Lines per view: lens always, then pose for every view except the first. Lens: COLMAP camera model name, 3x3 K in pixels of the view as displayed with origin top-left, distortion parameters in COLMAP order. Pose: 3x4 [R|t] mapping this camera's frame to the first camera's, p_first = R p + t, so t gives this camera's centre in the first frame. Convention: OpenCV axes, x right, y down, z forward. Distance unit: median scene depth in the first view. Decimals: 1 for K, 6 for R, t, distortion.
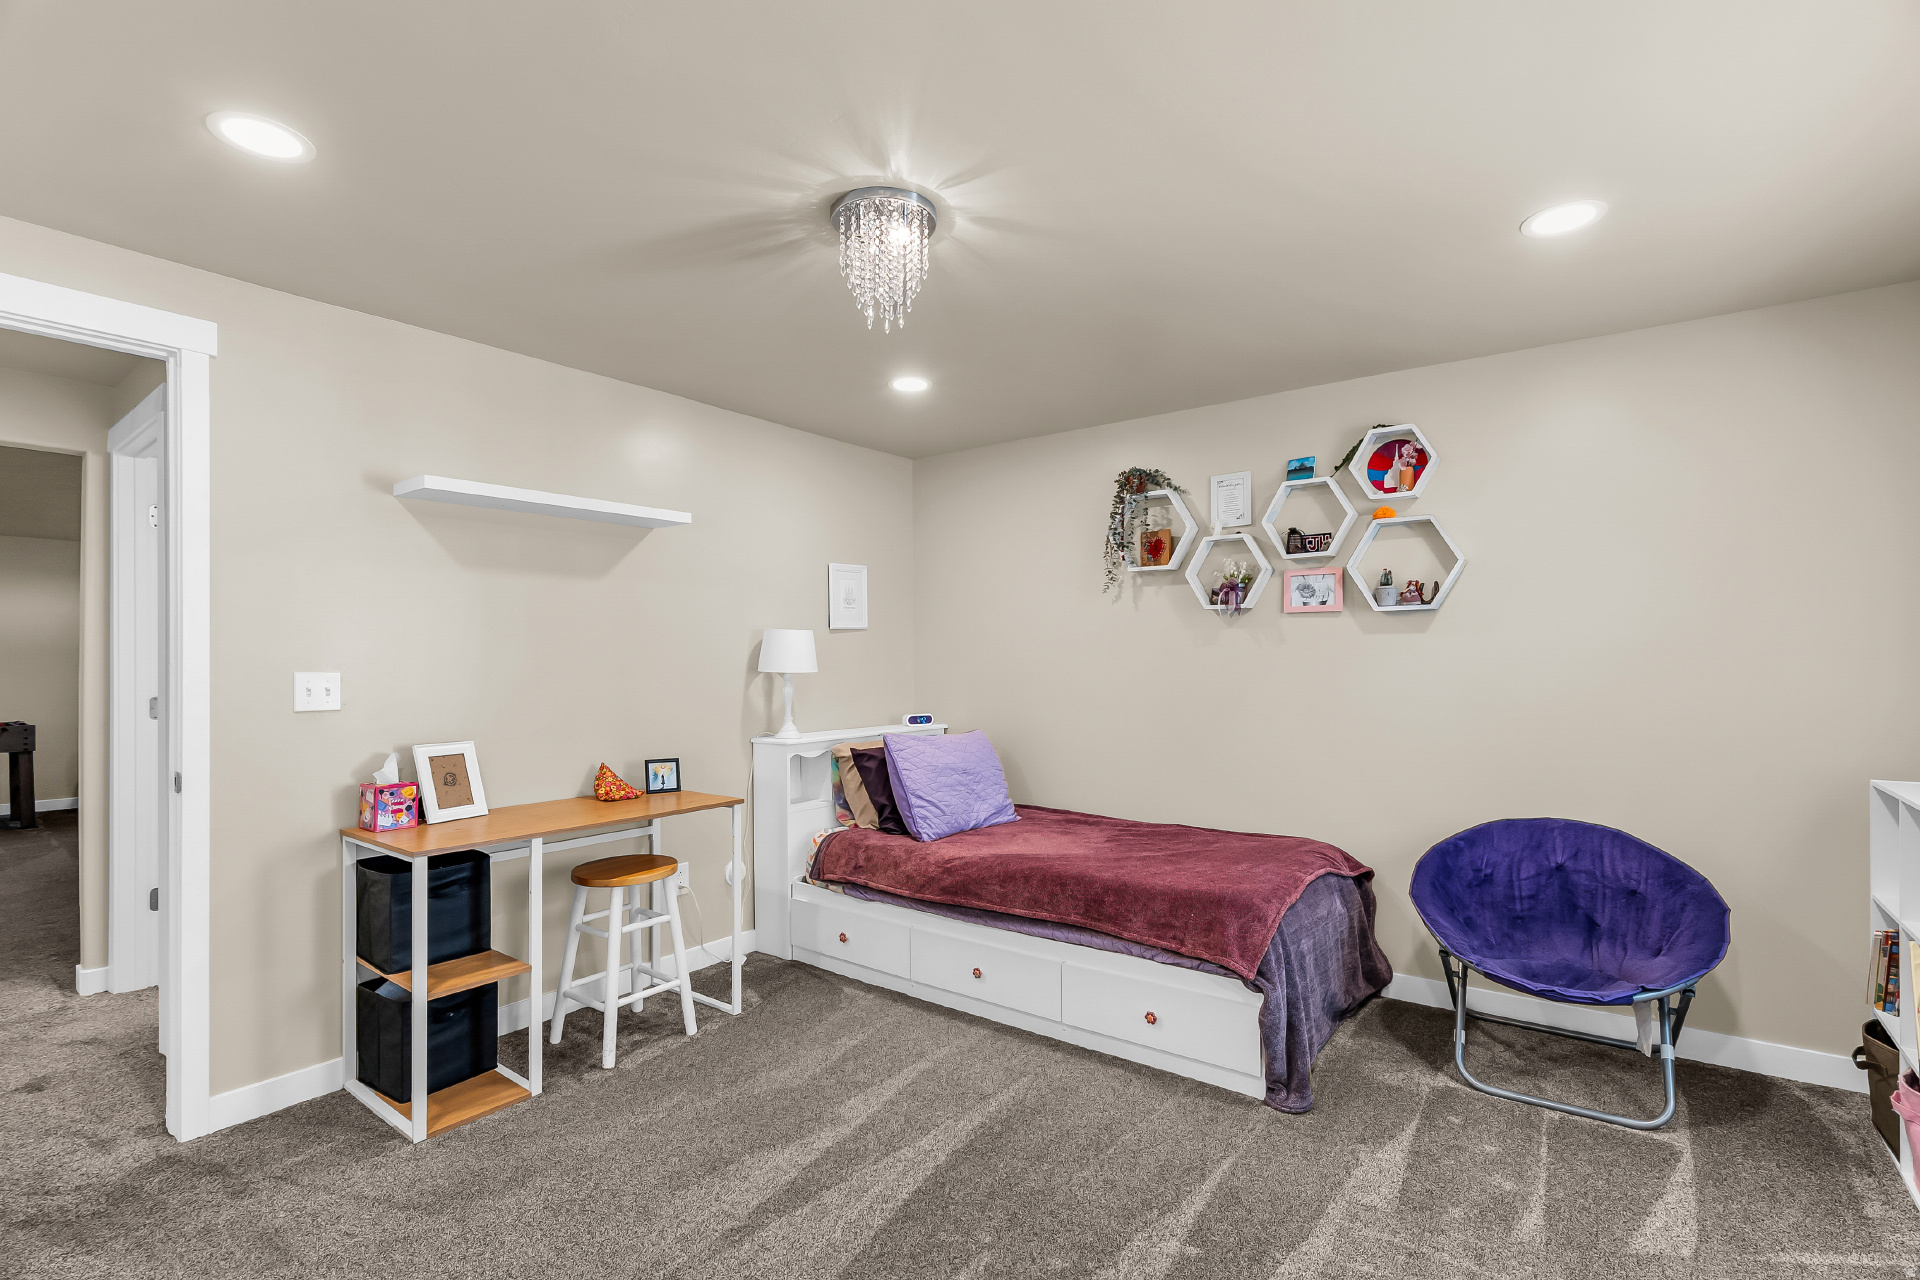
lens RADIAL K [[881.8, 0, 960.0], [0, 881.8, 640.0], [0, 0, 1]] dist [-0.000041, -0.000005]
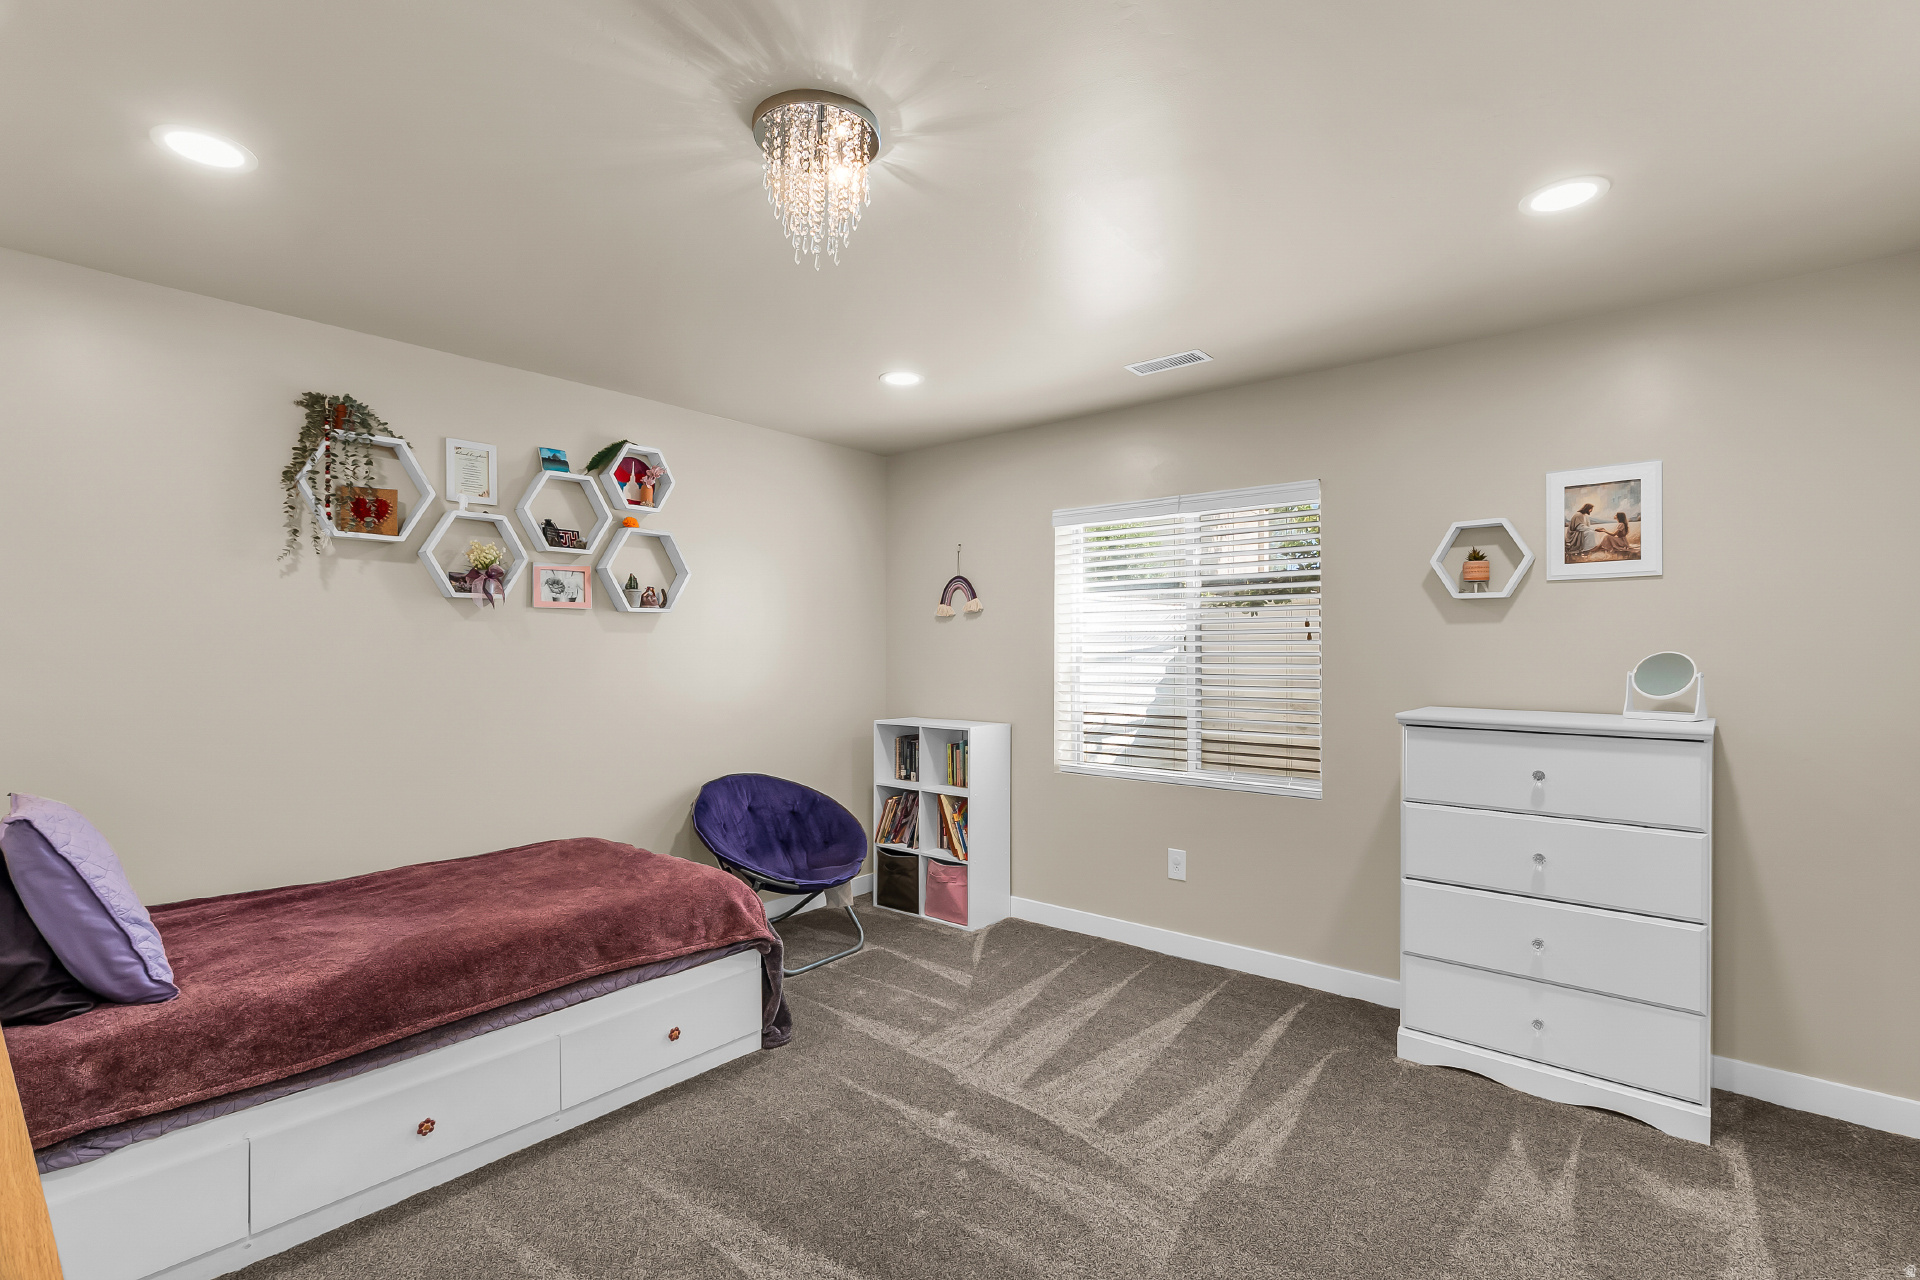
lens RADIAL K [[893.3, 0, 960.0], [0, 893.3, 640.0], [0, 0, 1]] dist [-0.001320, -0.000557]
pose [[0.056042, 0.014333, 0.998326, -0.576951], [-0.019922, 0.999714, -0.013235, 0.007955], [-0.998230, -0.019147, 0.056312, 0.507217]]
